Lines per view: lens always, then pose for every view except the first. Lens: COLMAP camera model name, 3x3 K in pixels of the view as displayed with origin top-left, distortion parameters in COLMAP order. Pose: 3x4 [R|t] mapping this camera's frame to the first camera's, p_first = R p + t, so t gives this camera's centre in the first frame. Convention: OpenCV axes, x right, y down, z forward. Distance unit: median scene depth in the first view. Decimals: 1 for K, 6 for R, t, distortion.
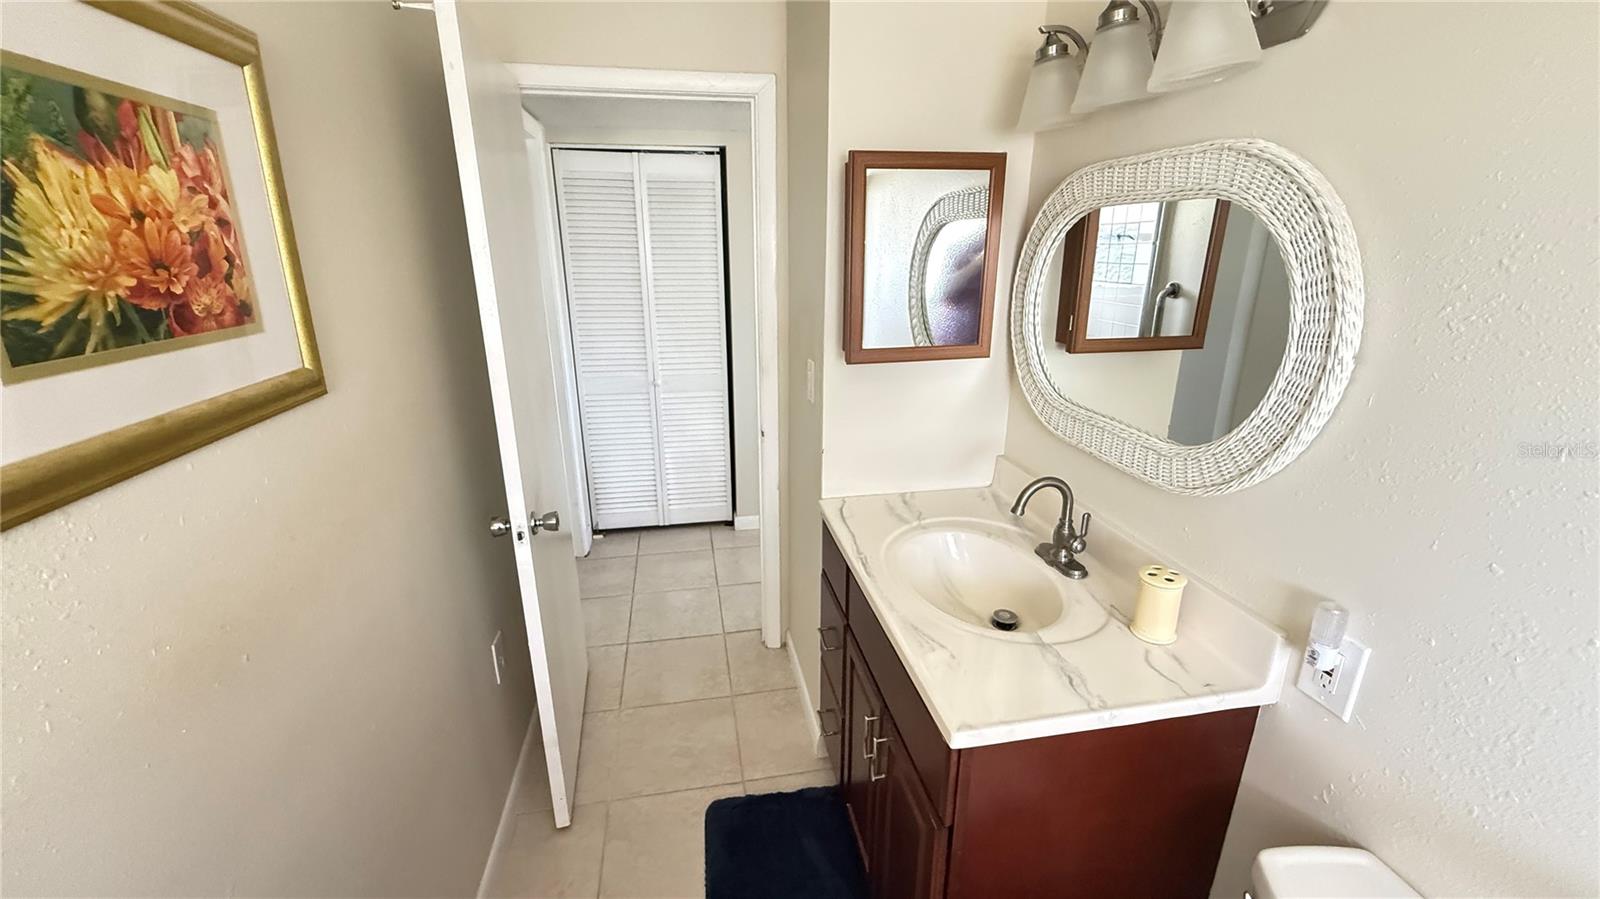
lens RADIAL K [[630.4, 0, 798.4], [0, 630.4, 438.8], [0, 0, 1]] dist [-0.003003, -0.001878]
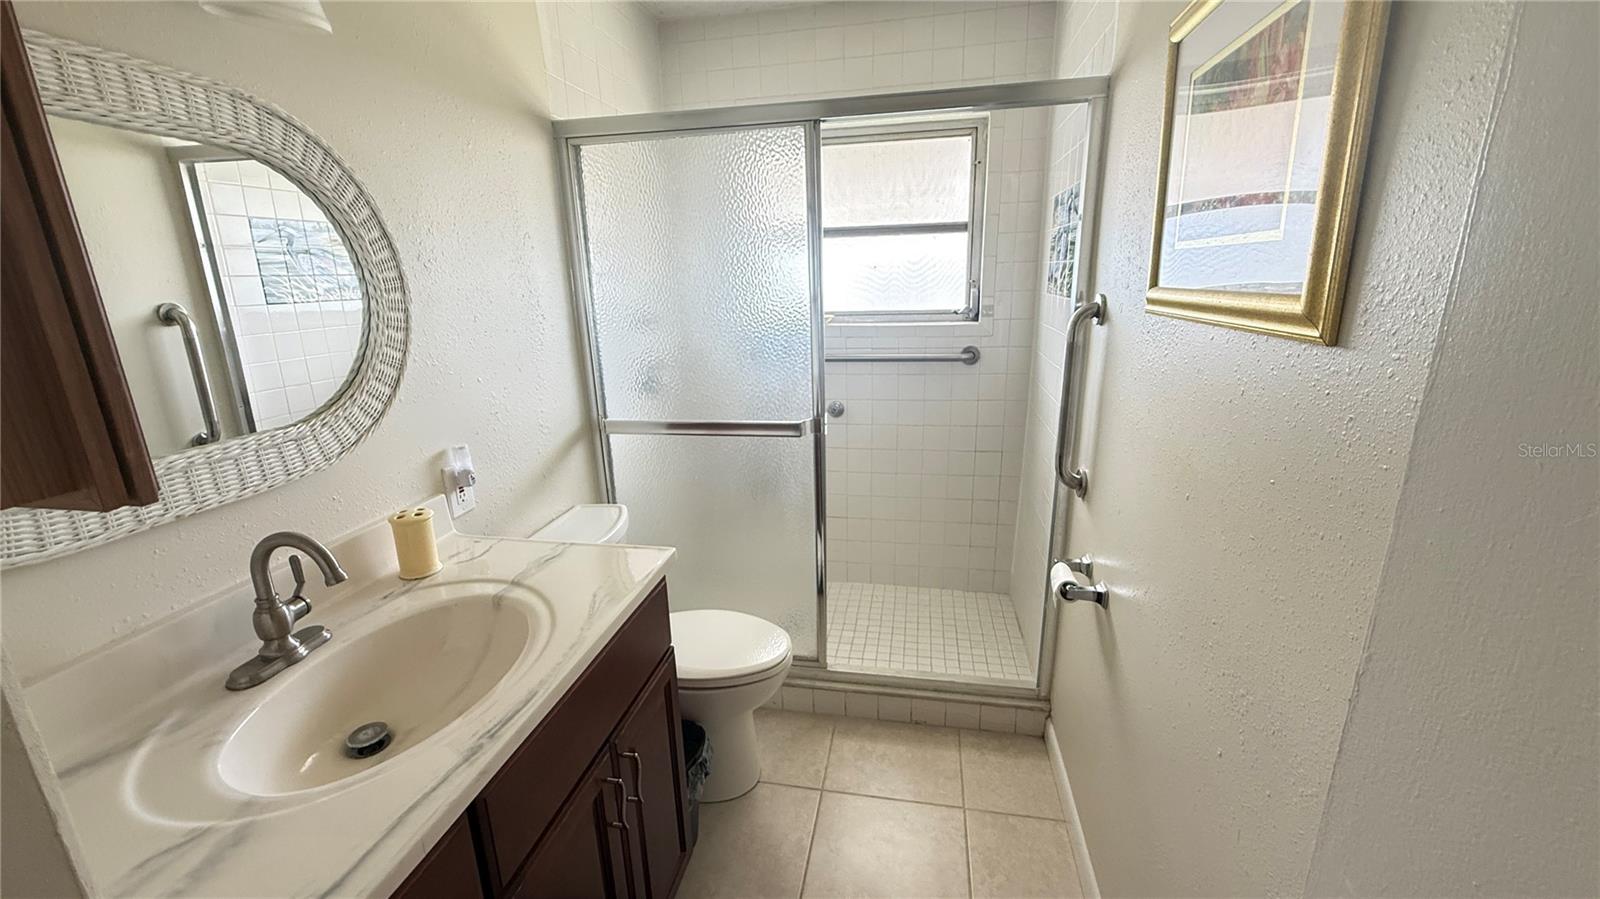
lens RADIAL K [[630.4, 0, 800.2], [0, 630.4, 446.2], [0, 0, 1]] dist [-0.003003, -0.001878]
pose [[-0.927783, -0.084310, 0.363471, -0.346179], [0.124215, 0.848781, 0.513947, -0.289771], [-0.351839, 0.521980, -0.777011, 1.248928]]
